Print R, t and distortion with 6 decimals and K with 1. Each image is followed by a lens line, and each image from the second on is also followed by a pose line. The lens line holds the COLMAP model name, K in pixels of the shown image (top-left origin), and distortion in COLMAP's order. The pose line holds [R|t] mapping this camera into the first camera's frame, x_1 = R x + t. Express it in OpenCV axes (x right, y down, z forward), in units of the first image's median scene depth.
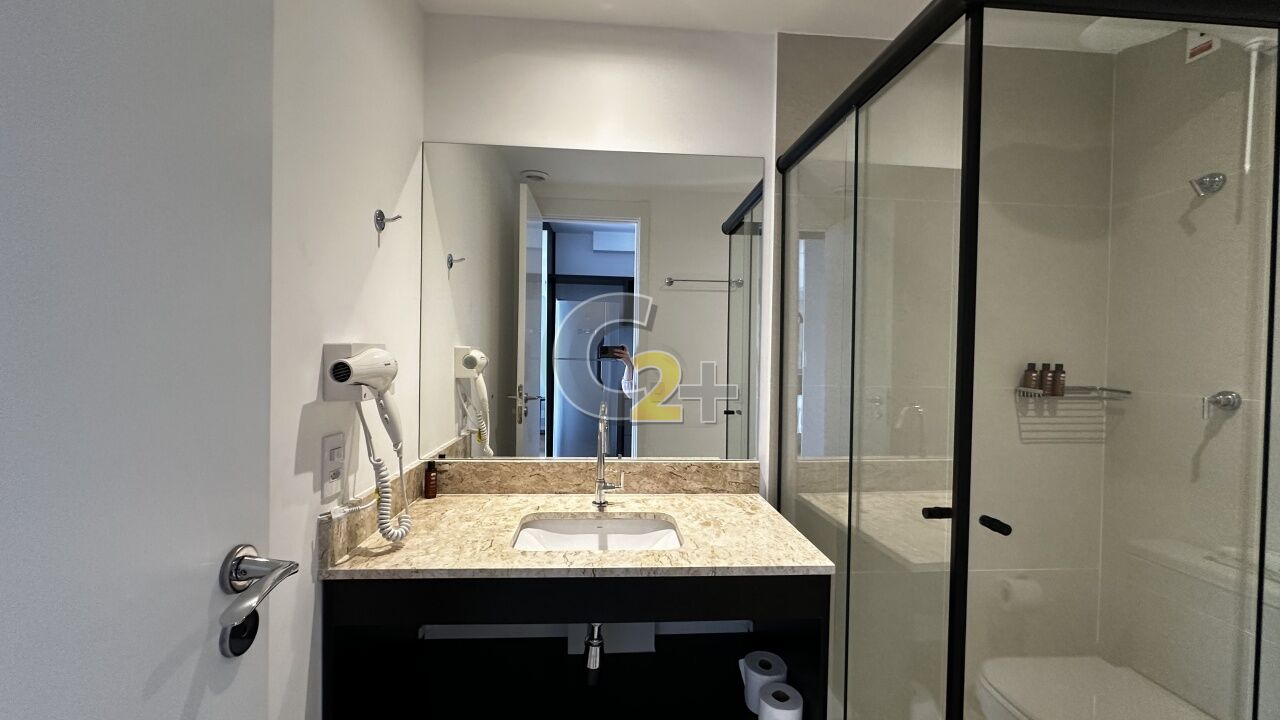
lens RADIAL K [[509.5, 0, 640.7], [0, 509.5, 360.2], [0, 0, 1]] dist [-0.003848, 0.001152]
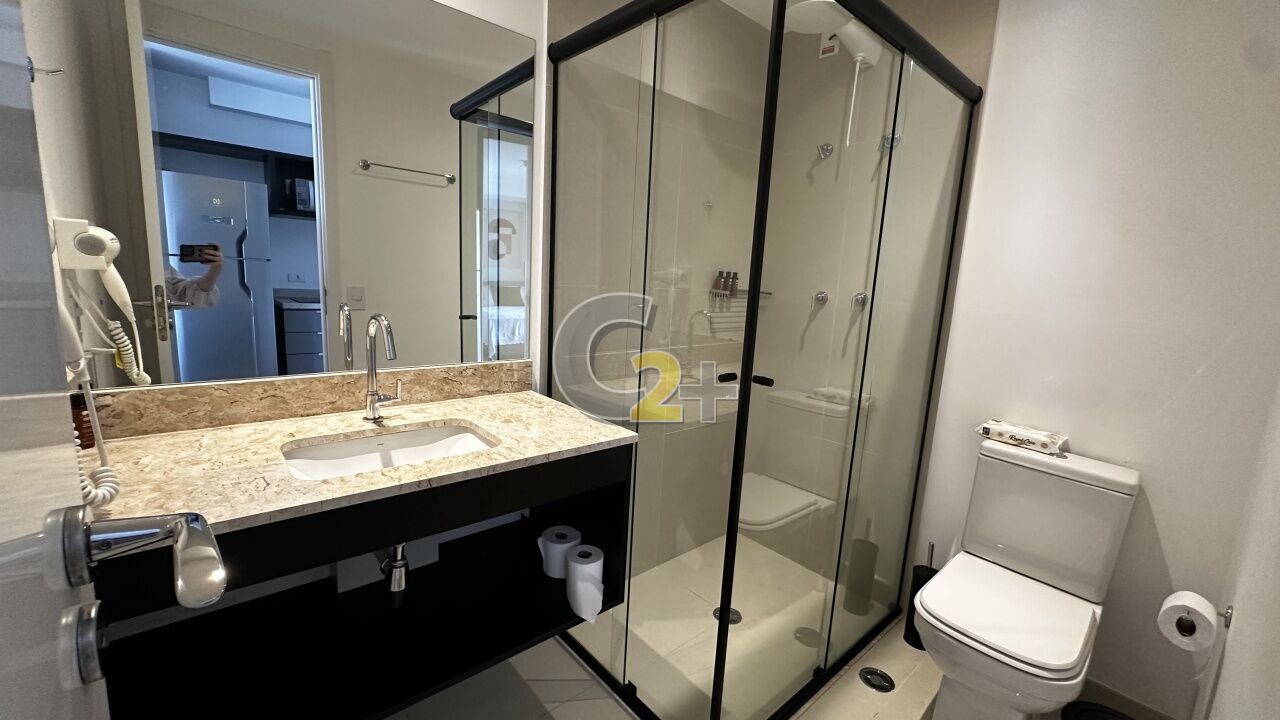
lens RADIAL K [[509.5, 0, 639.8], [0, 509.5, 357.8], [0, 0, 1]] dist [-0.003848, 0.001152]
pose [[0.800396, -0.070398, 0.595323, -0.229846], [-0.028989, 0.987374, 0.155733, 0.032832], [-0.598770, -0.141906, 0.788250, 0.068606]]
